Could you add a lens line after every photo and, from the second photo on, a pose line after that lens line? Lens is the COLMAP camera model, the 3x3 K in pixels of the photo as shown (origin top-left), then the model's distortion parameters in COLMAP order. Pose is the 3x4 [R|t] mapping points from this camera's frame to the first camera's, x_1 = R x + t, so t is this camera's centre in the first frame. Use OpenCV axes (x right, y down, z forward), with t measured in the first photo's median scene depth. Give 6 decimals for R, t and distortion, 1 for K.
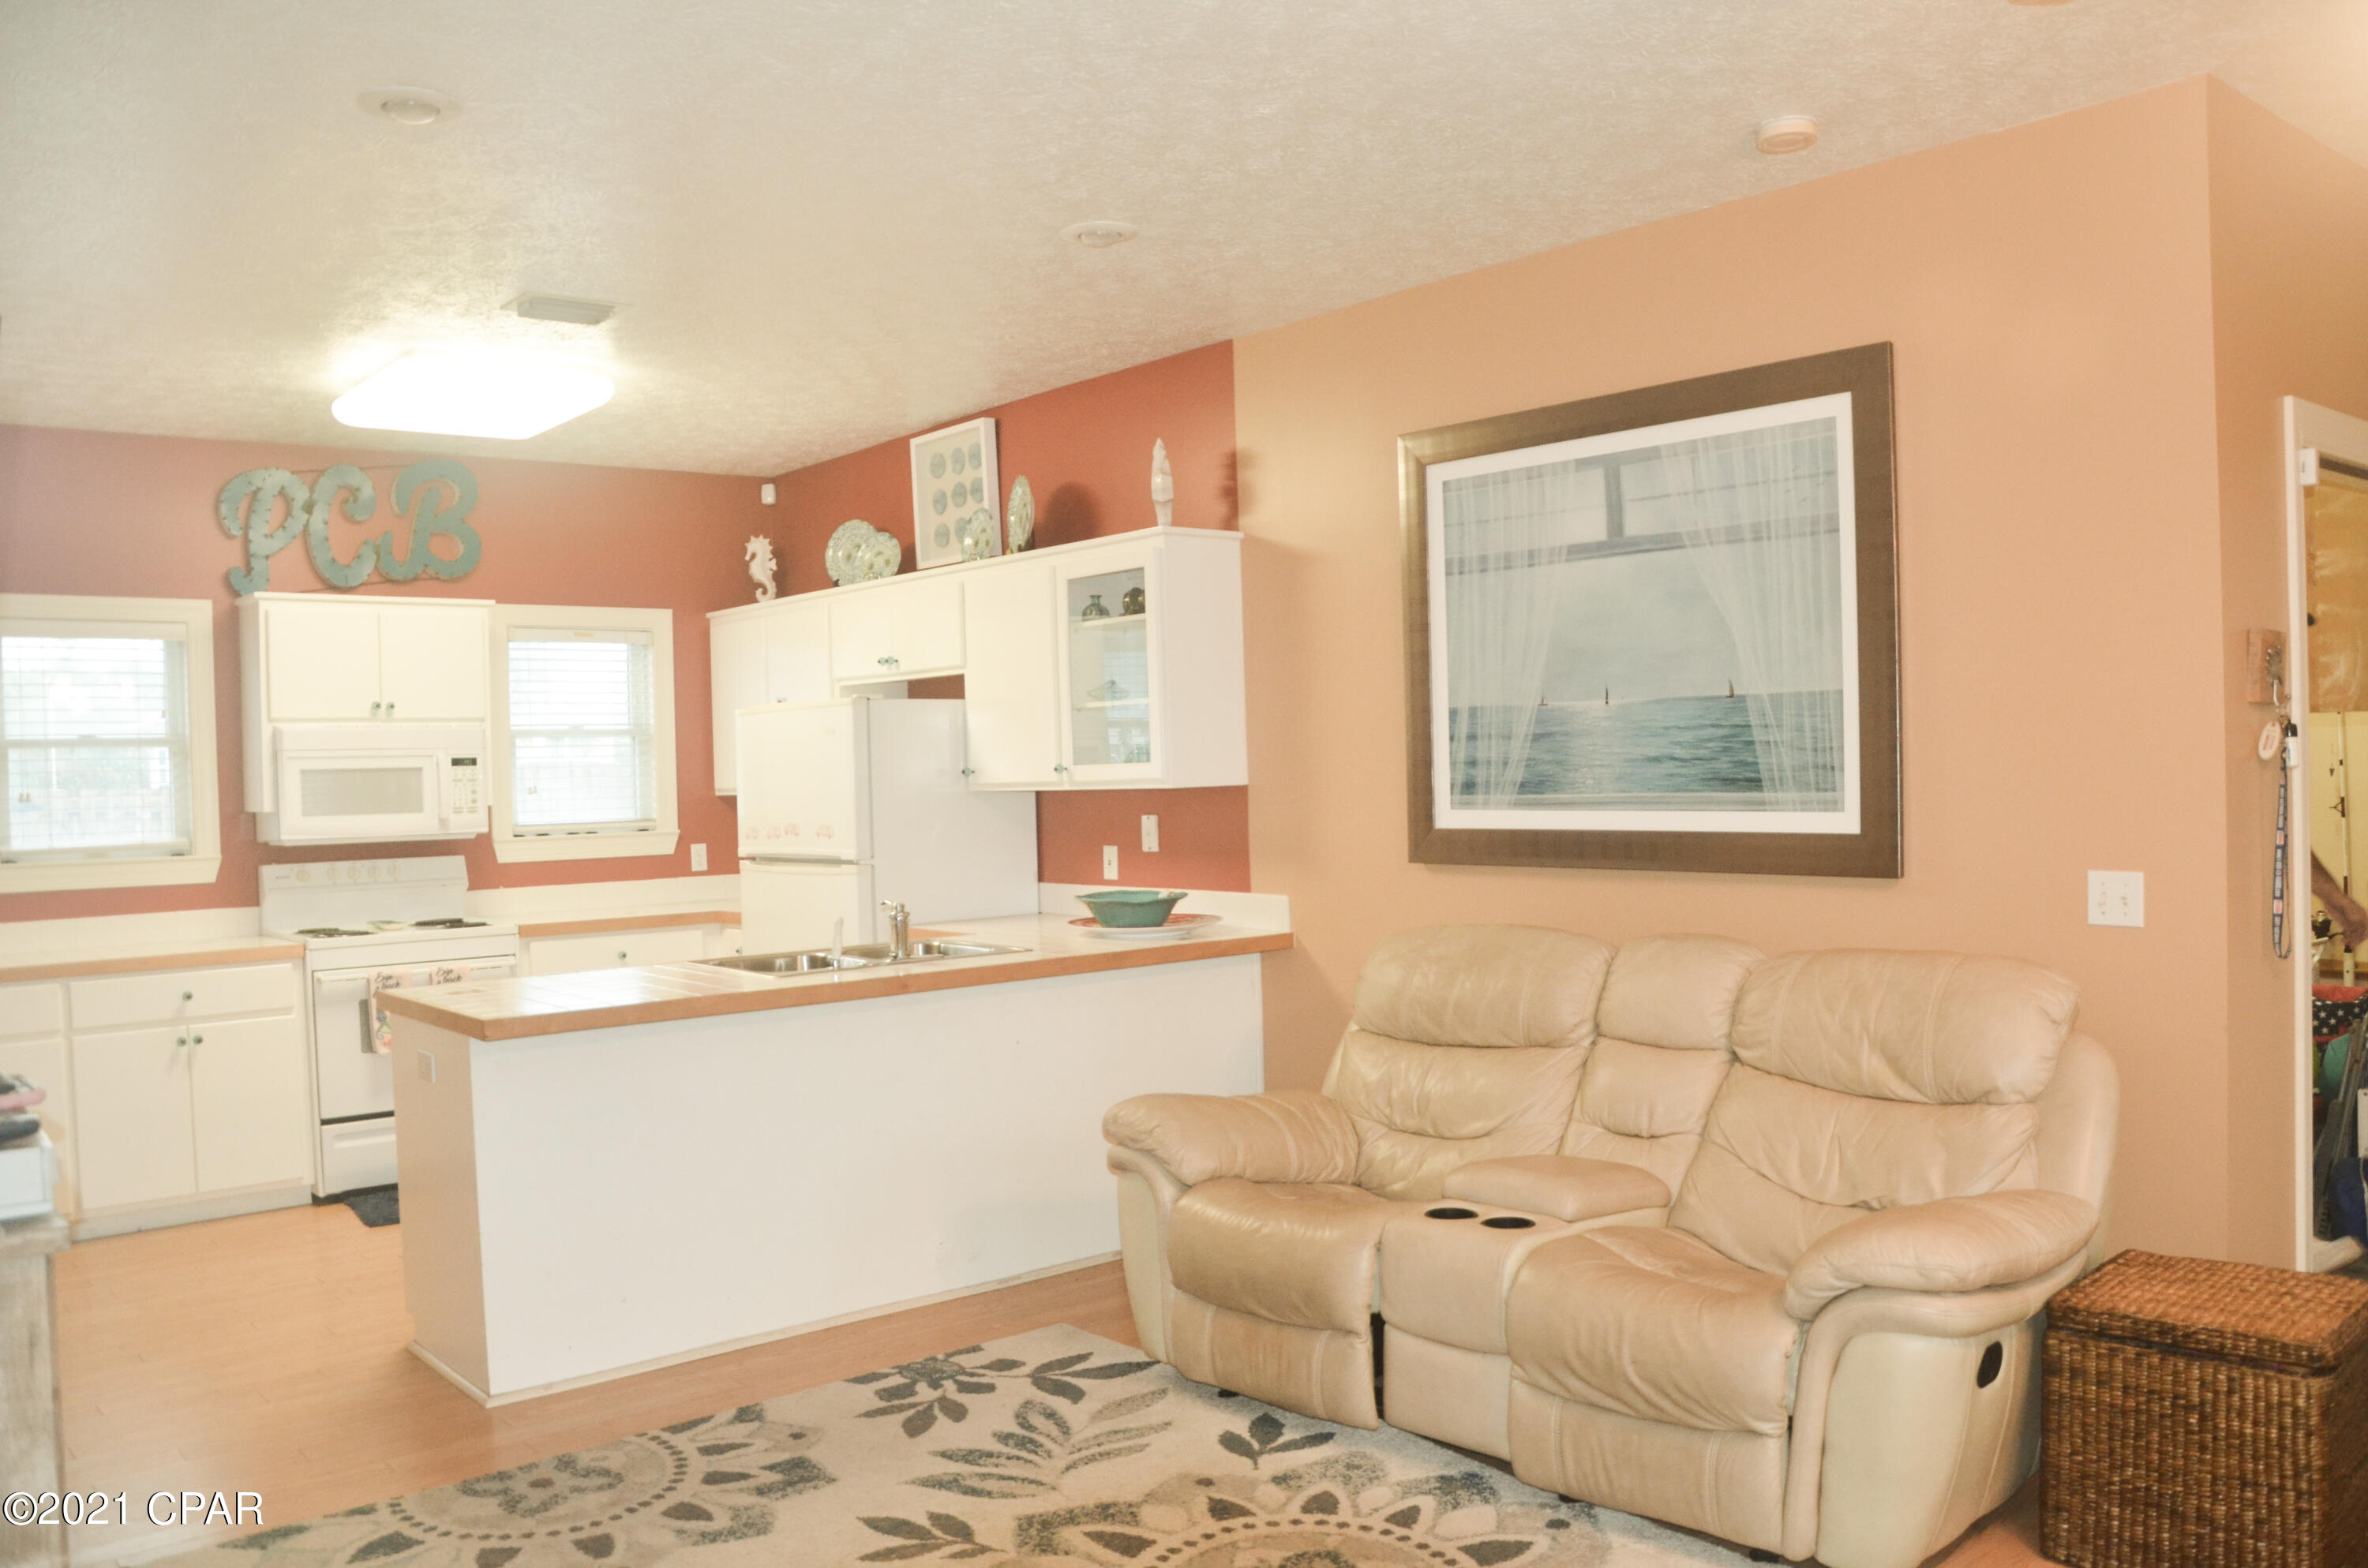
lens RADIAL K [[1863.9, 0, 1184.6], [0, 1863.9, 807.0], [0, 0, 1]] dist [-0.162103, 0.134574]
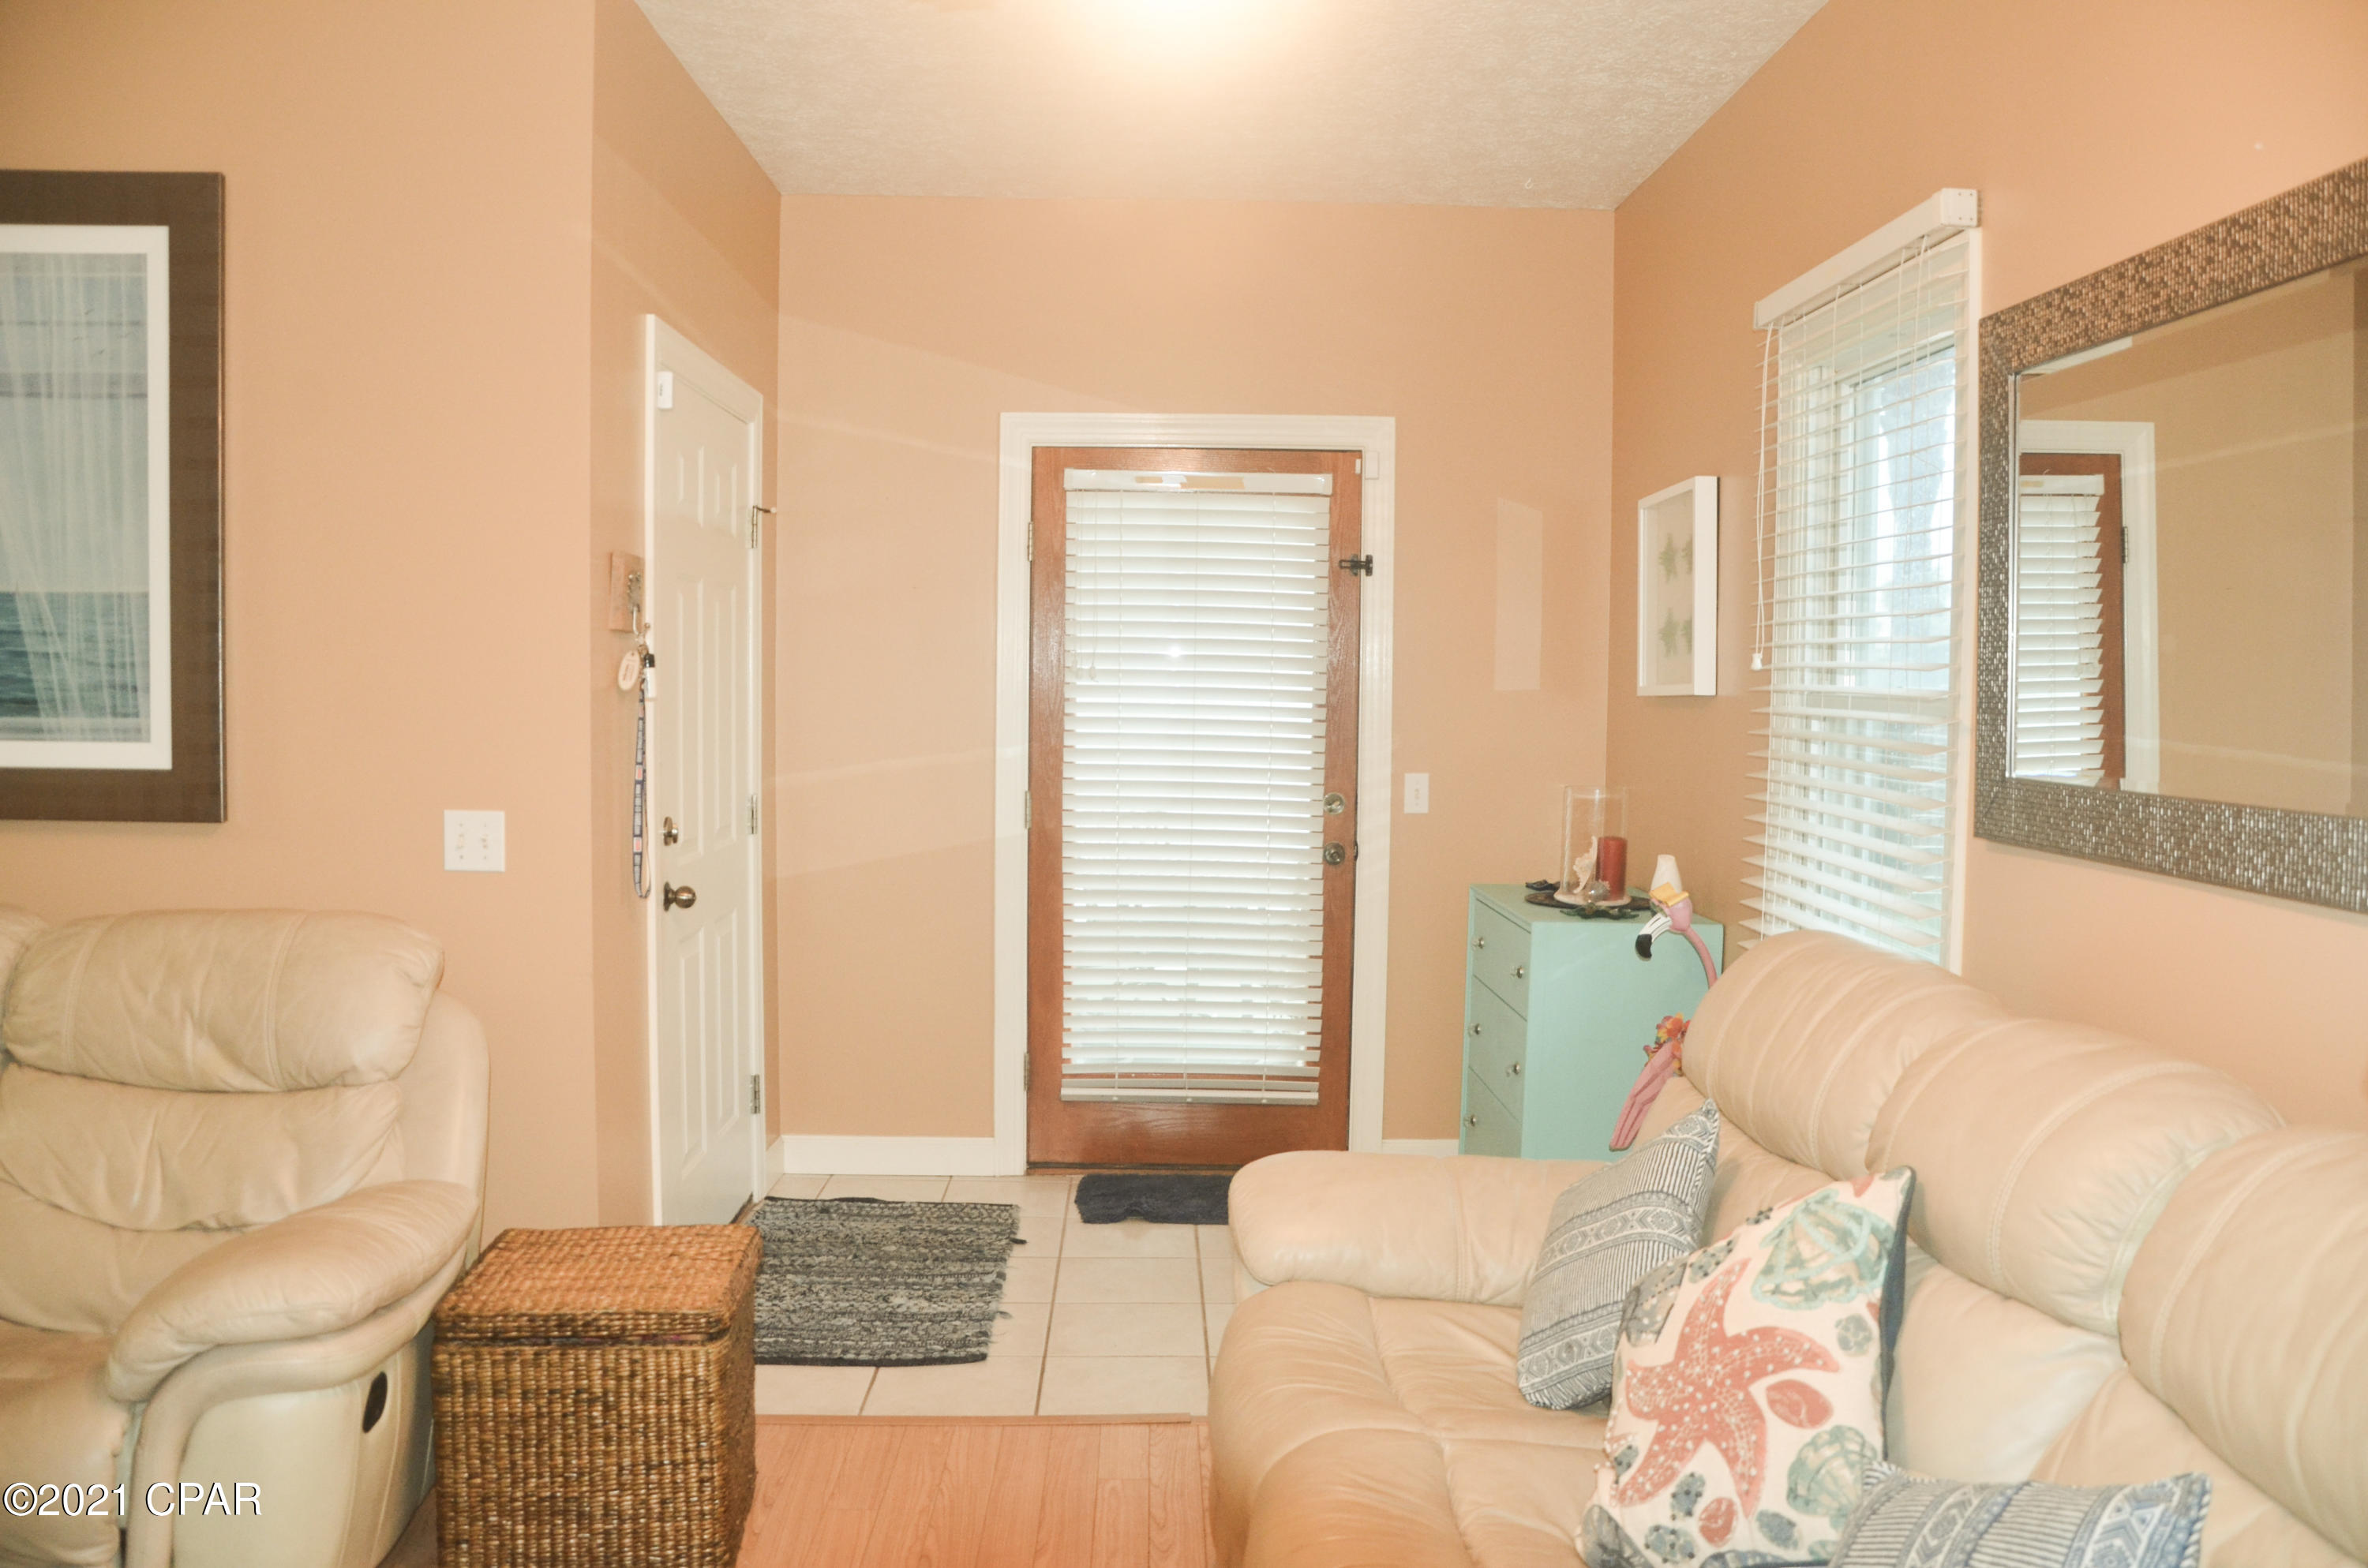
lens RADIAL K [[1863.9, 0, 1184.6], [0, 1863.9, 807.0], [0, 0, 1]] dist [-0.162103, 0.134574]
pose [[0.628829, -0.019884, 0.777289, 0.025603], [-0.012351, 0.999291, 0.035554, -0.002532], [-0.777445, -0.031958, 0.628138, 0.124426]]
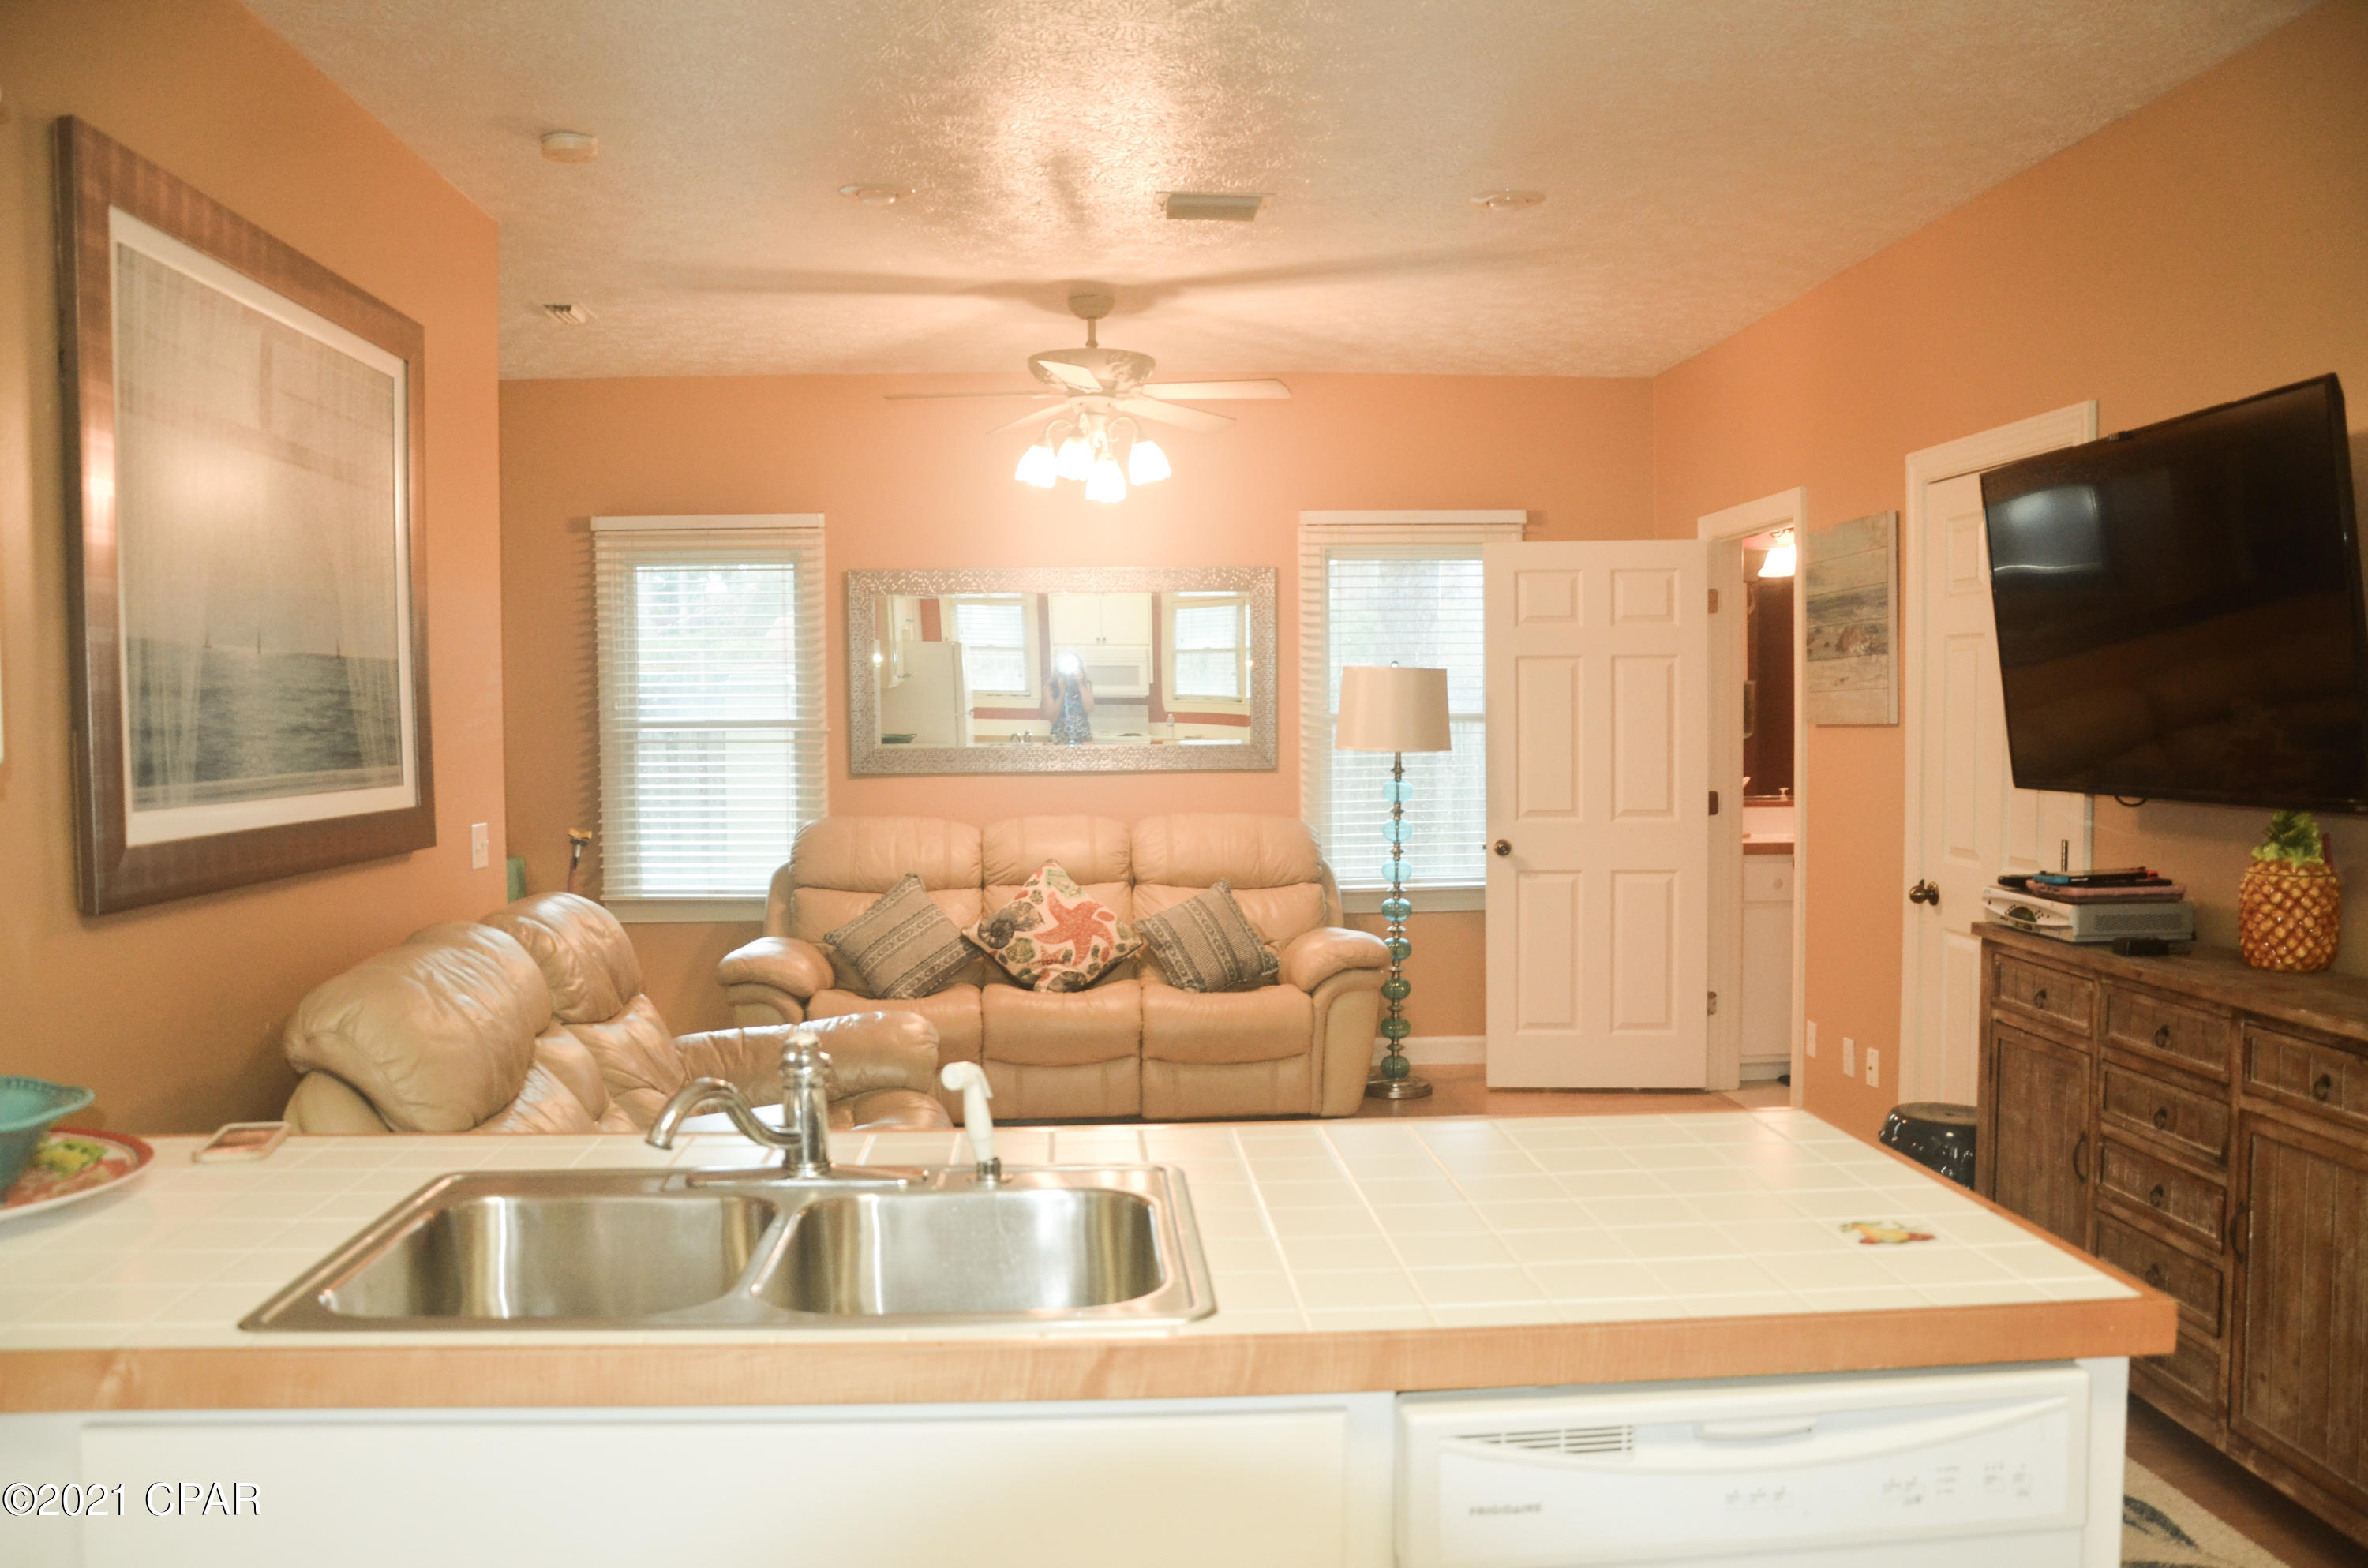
lens RADIAL K [[1863.9, 0, 1184.6], [0, 1863.9, 807.0], [0, 0, 1]] dist [-0.162103, 0.134574]
pose [[-0.799885, 0.003843, 0.600141, -0.507026], [0.045117, 0.997535, 0.053745, -0.017602], [-0.598455, 0.070066, -0.798086, 1.401731]]
